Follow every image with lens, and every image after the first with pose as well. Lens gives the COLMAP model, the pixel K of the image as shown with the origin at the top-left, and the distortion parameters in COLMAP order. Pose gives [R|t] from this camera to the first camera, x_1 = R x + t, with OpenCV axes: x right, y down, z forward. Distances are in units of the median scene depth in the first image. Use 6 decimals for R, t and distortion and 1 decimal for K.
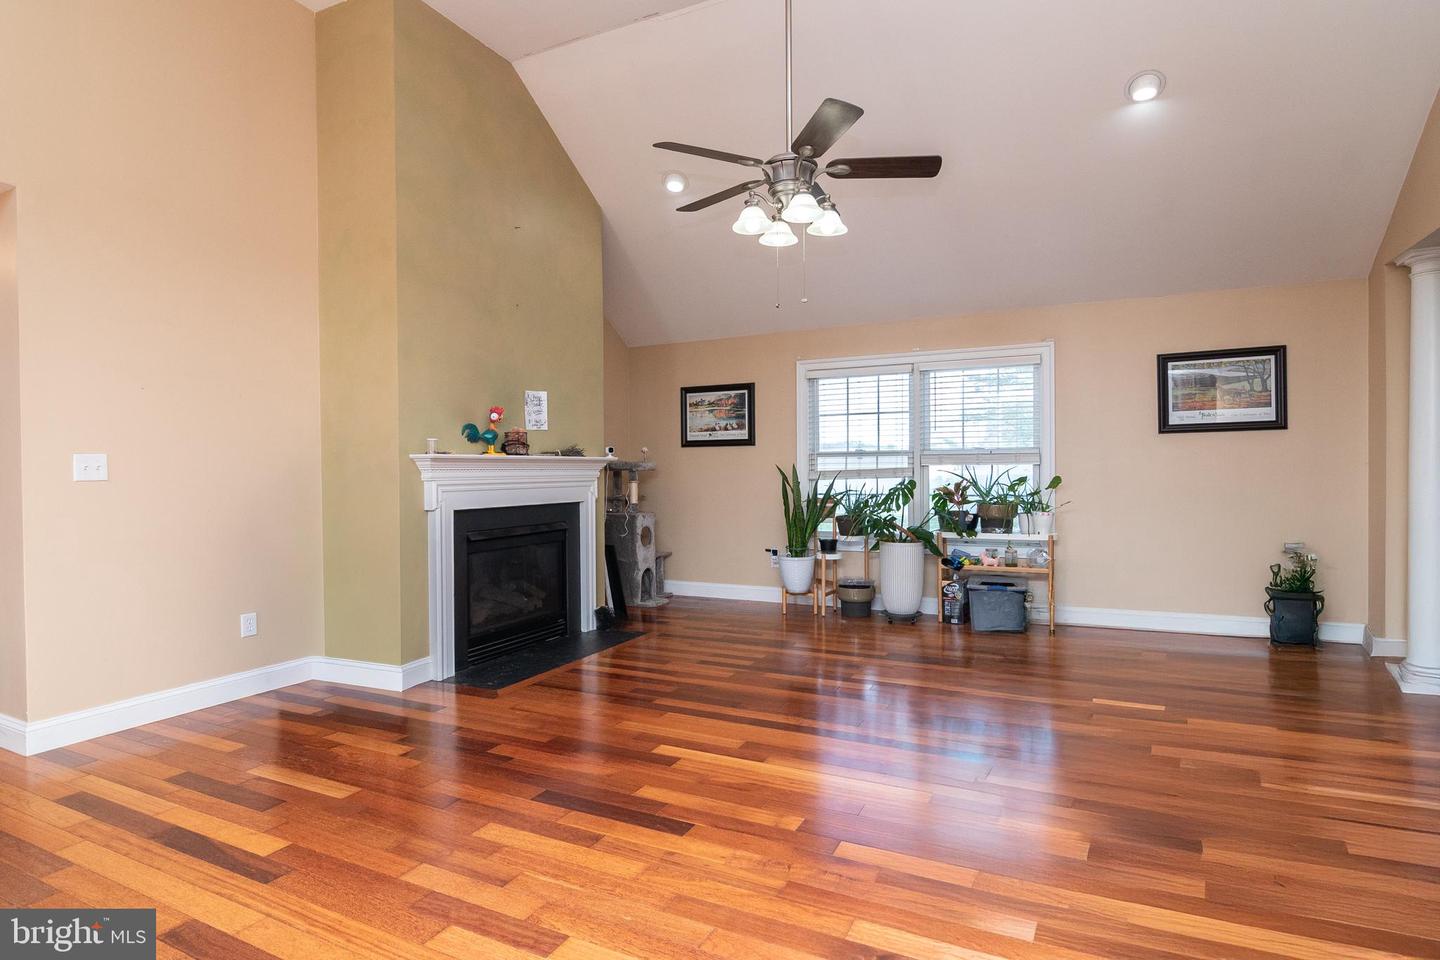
lens RADIAL K [[708.3, 0, 717.3], [0, 708.3, 471.7], [0, 0, 1]] dist [-0.012320, -0.004755]
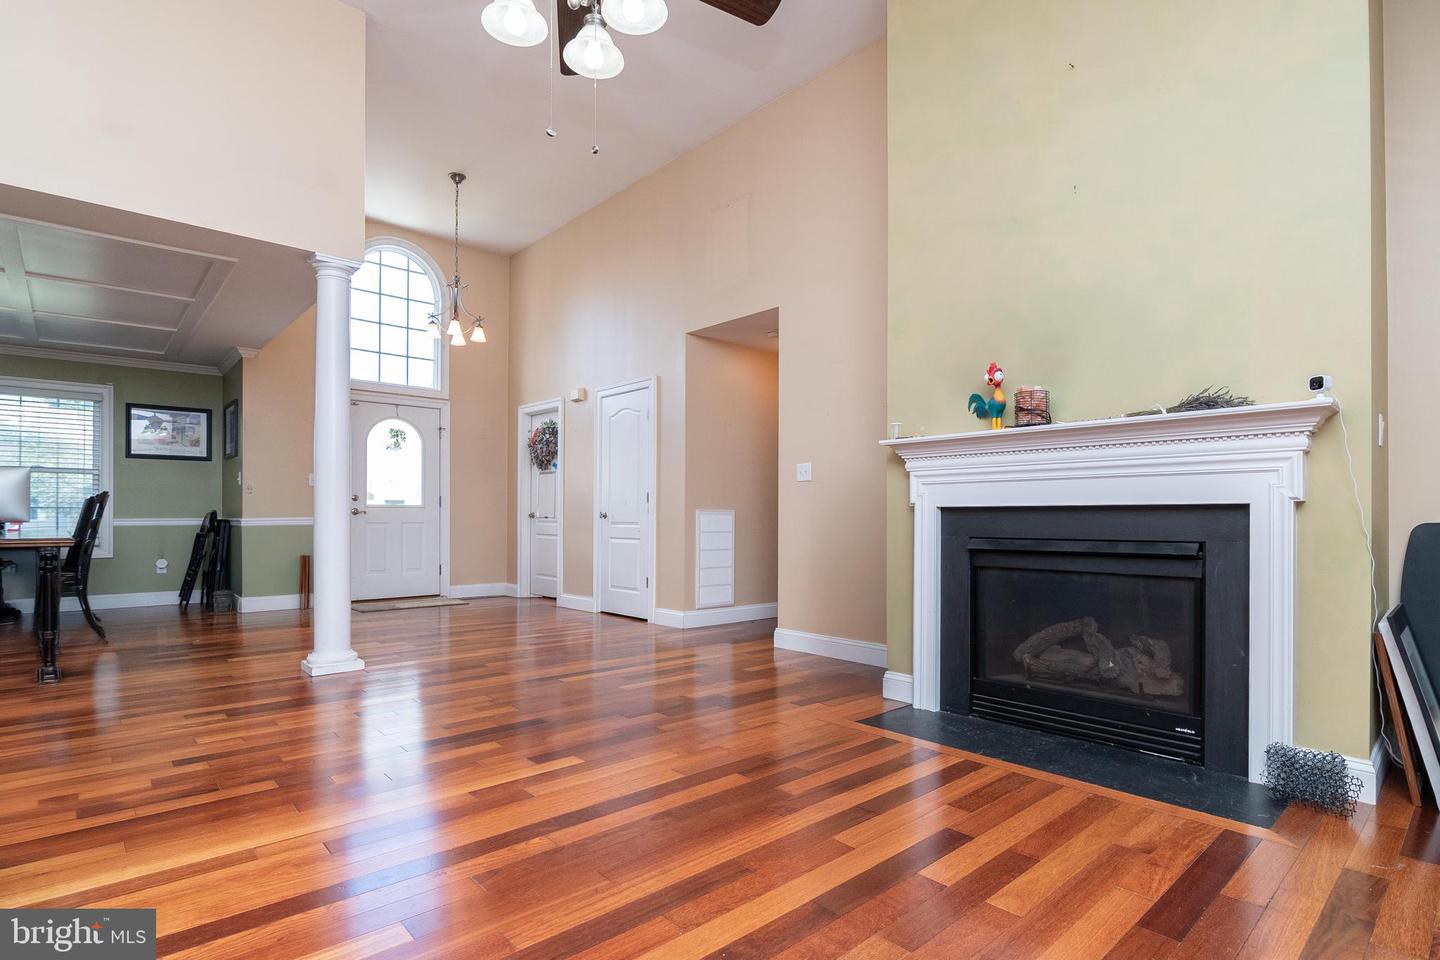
lens RADIAL K [[711.5, 0, 673.2], [0, 711.5, 506.6], [0, 0, 1]] dist [-0.003517, -0.000564]
pose [[-0.358604, -0.008918, -0.933447, 0.473083], [-0.009972, 0.999934, -0.005722, 0.060177], [0.933437, 0.007257, -0.358669, 0.973250]]
